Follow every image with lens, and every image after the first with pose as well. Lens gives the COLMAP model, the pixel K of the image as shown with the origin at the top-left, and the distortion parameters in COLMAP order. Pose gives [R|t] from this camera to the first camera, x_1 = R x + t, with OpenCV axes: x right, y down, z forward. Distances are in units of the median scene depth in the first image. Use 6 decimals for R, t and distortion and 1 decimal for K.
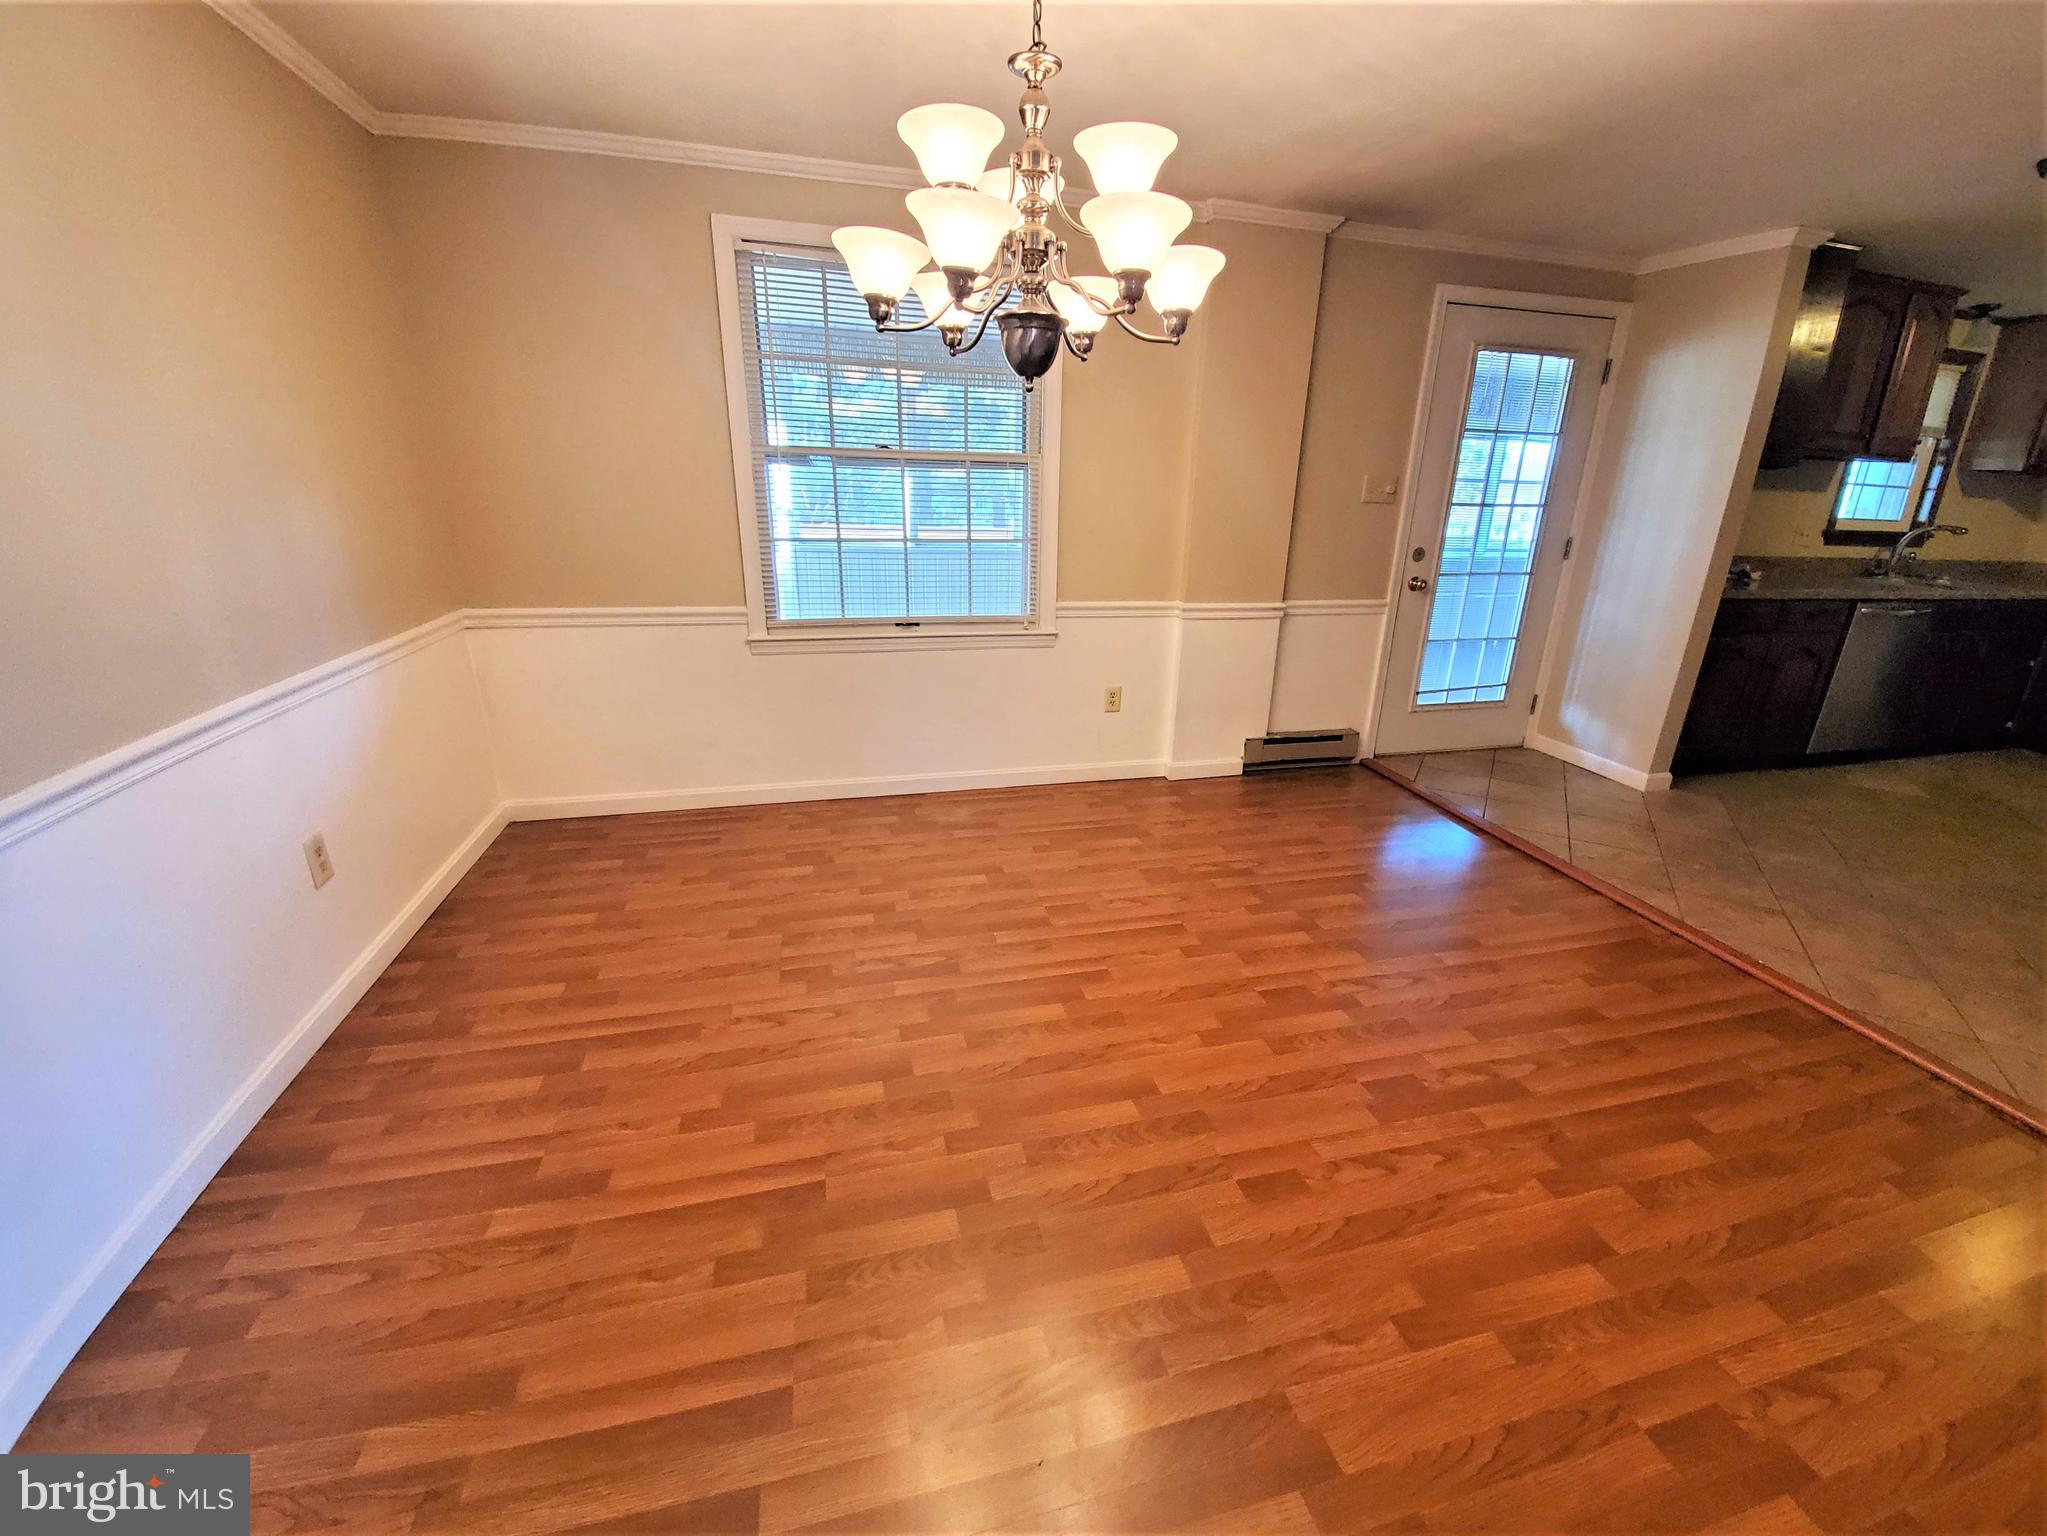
lens RADIAL K [[818.4, 0, 1060.4], [0, 818.4, 770.2], [0, 0, 1]] dist [0.018988, -0.020416]
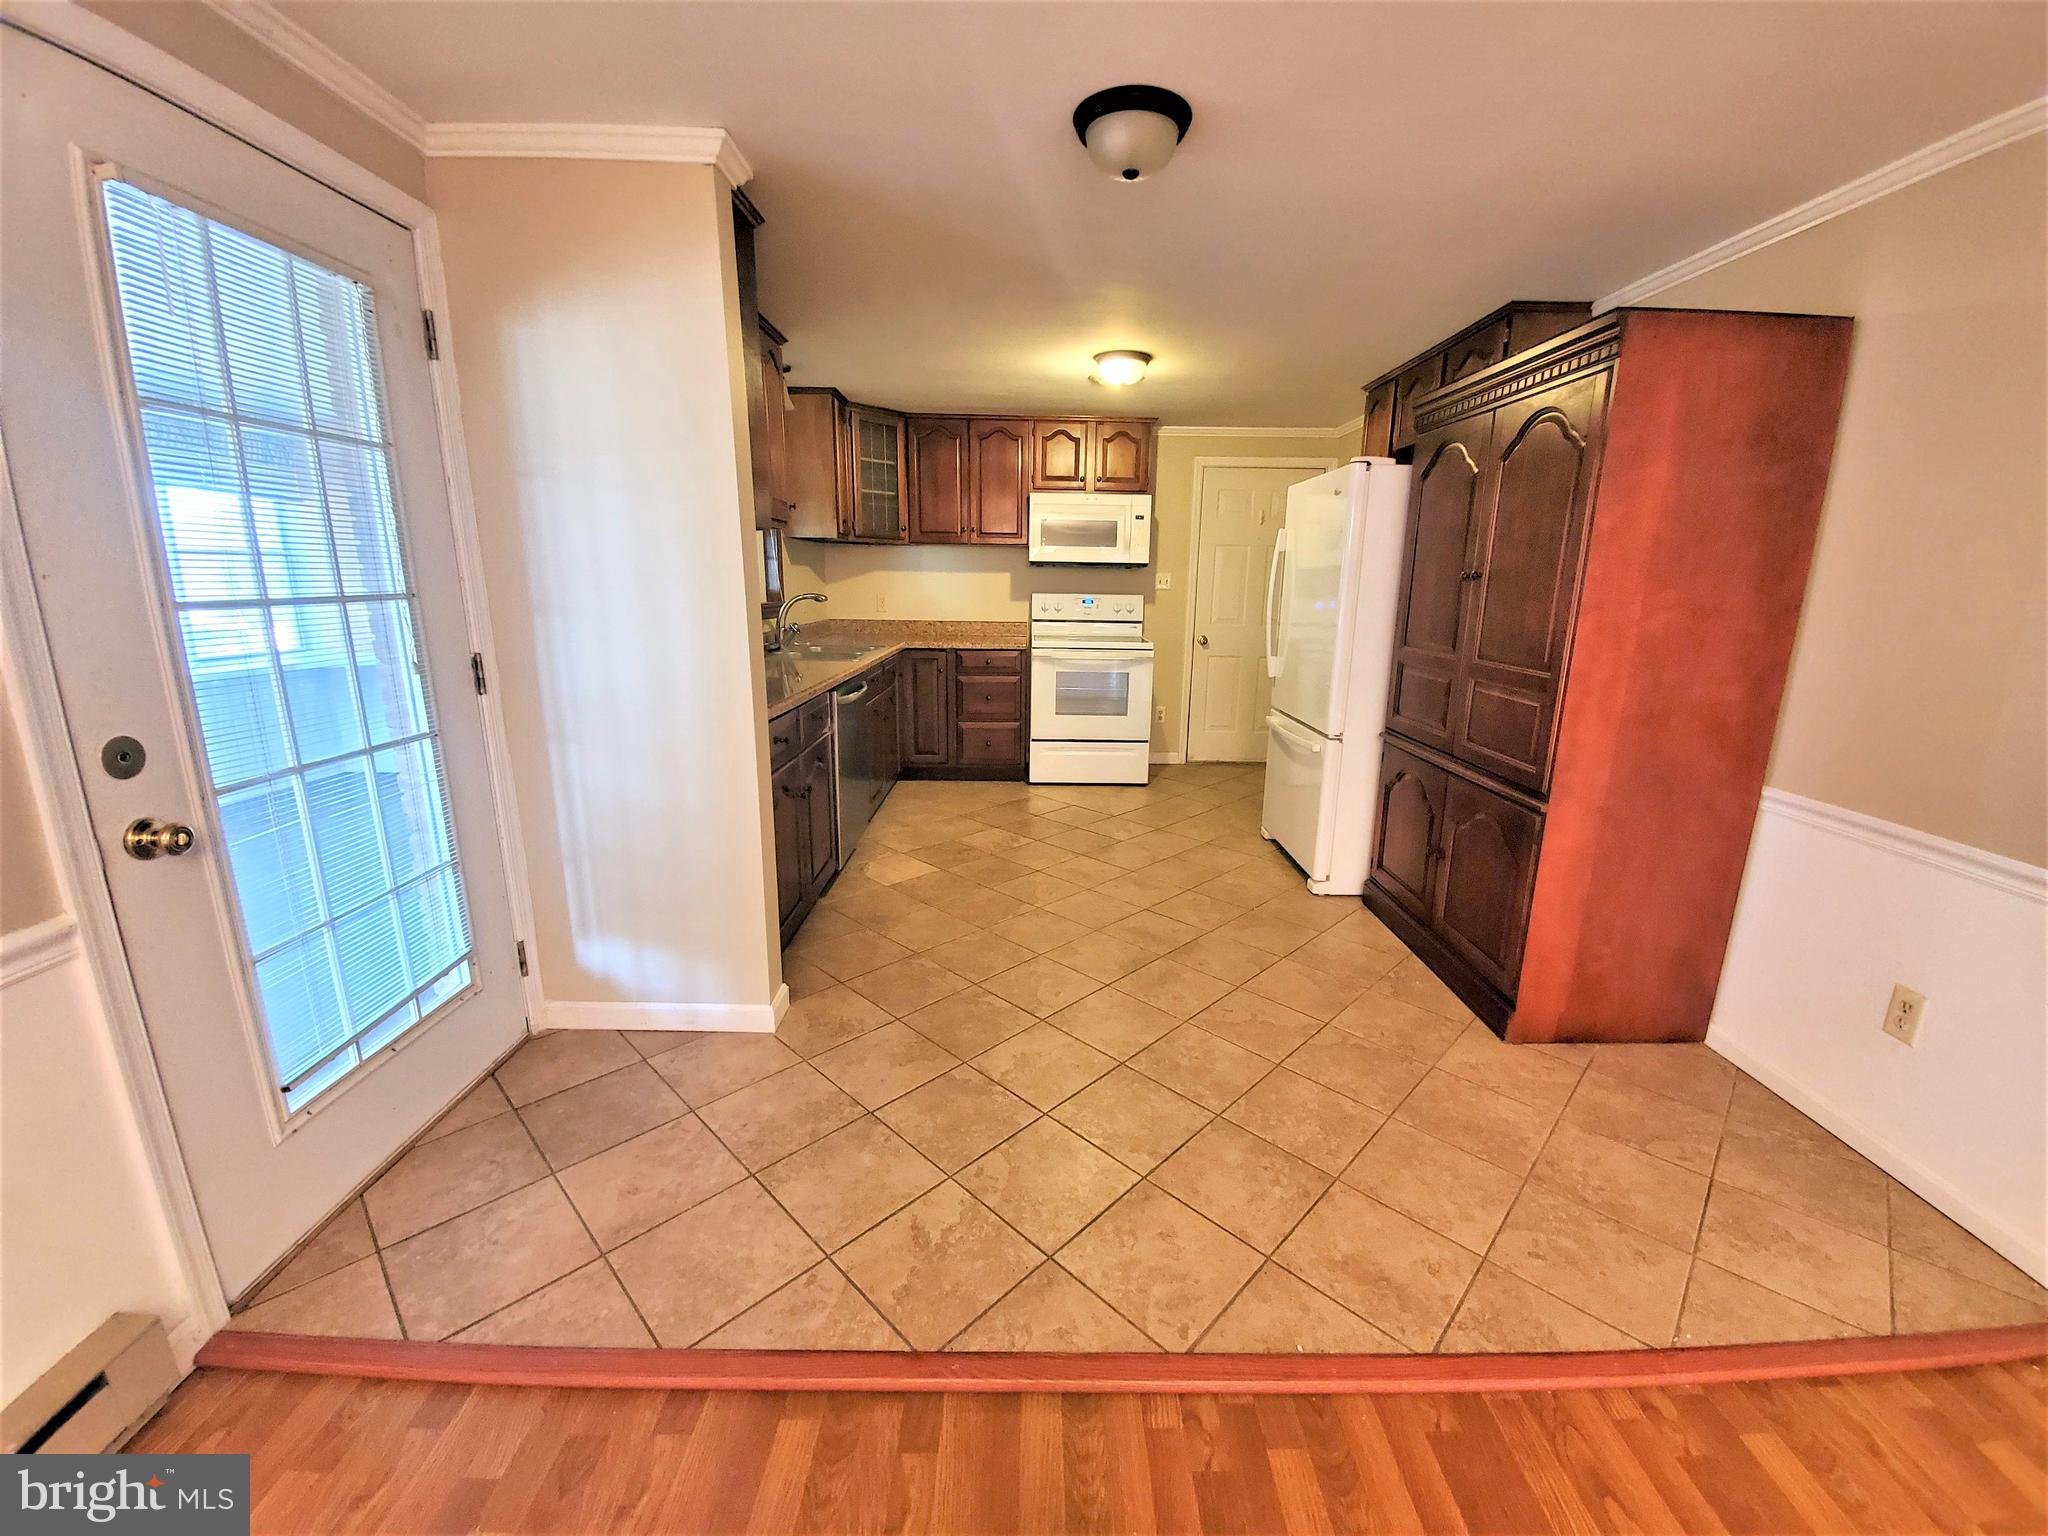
lens RADIAL K [[808.7, 0, 1024.0], [0, 808.7, 768.0], [0, 0, 1]] dist [0.022105, -0.018329]
pose [[0.267679, -0.243496, 0.932233, 0.235391], [0.315359, 0.936389, 0.154030, -0.202321], [-0.910438, 0.252757, 0.327440, 0.581280]]
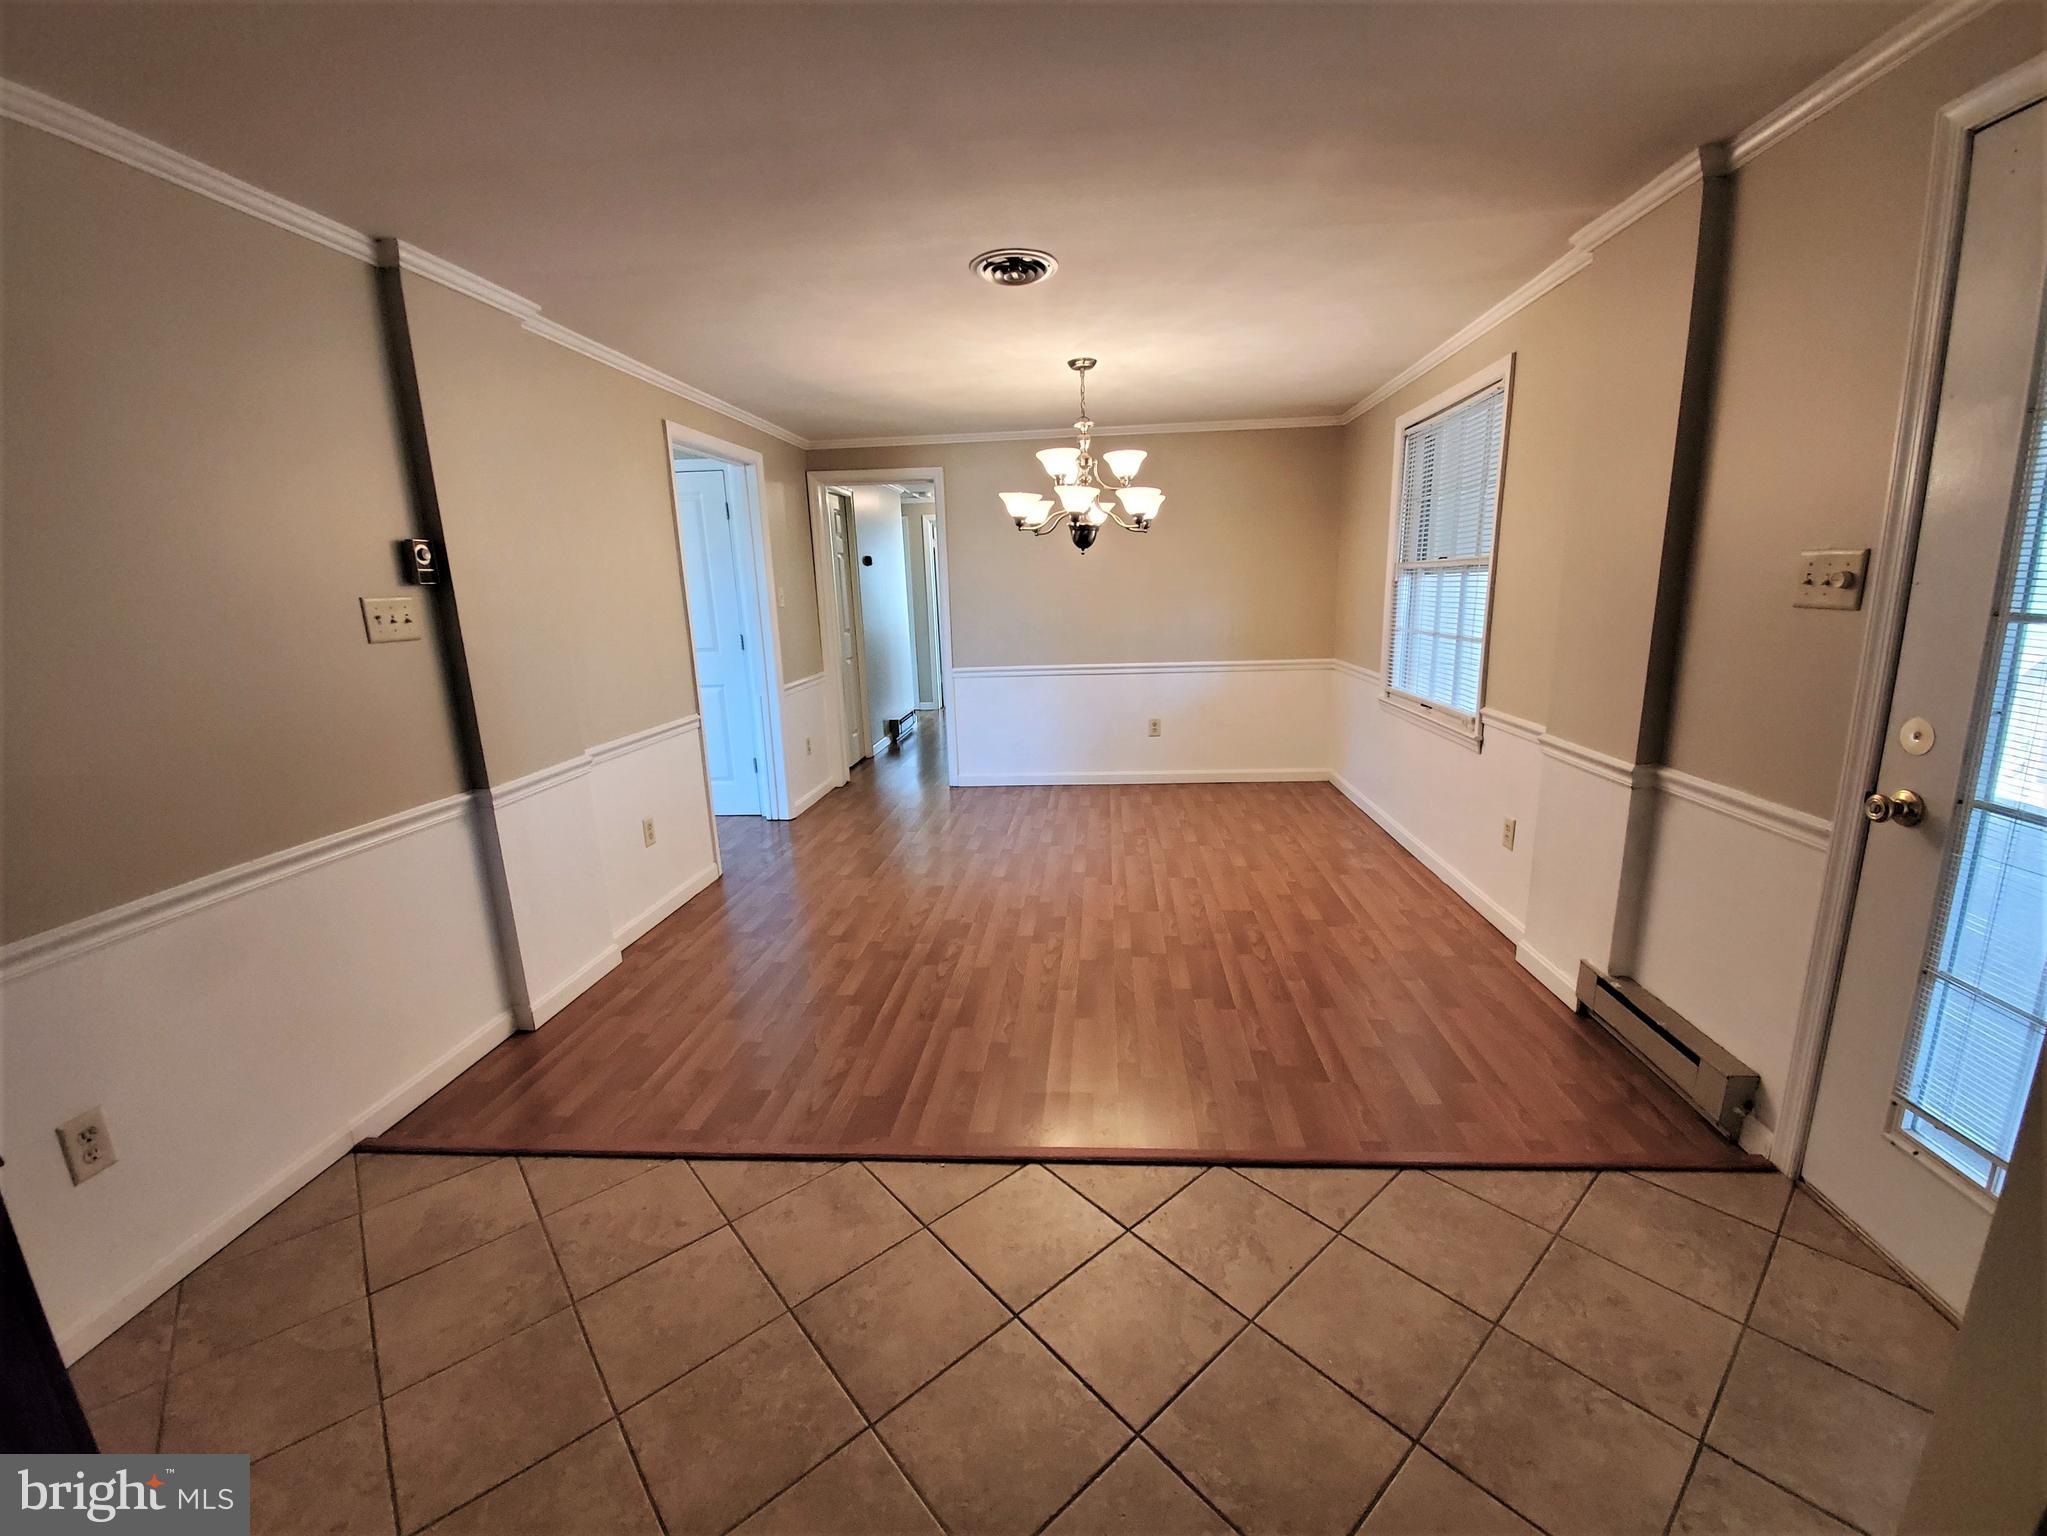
lens RADIAL K [[816.0, 0, 1045.4], [0, 816.0, 764.4], [0, 0, 1]] dist [0.017109, -0.019706]
pose [[-0.328600, 0.185307, -0.926112, 0.975694], [-0.291312, 0.912869, 0.286020, -0.250316], [0.898420, 0.363774, -0.245987, 0.751000]]
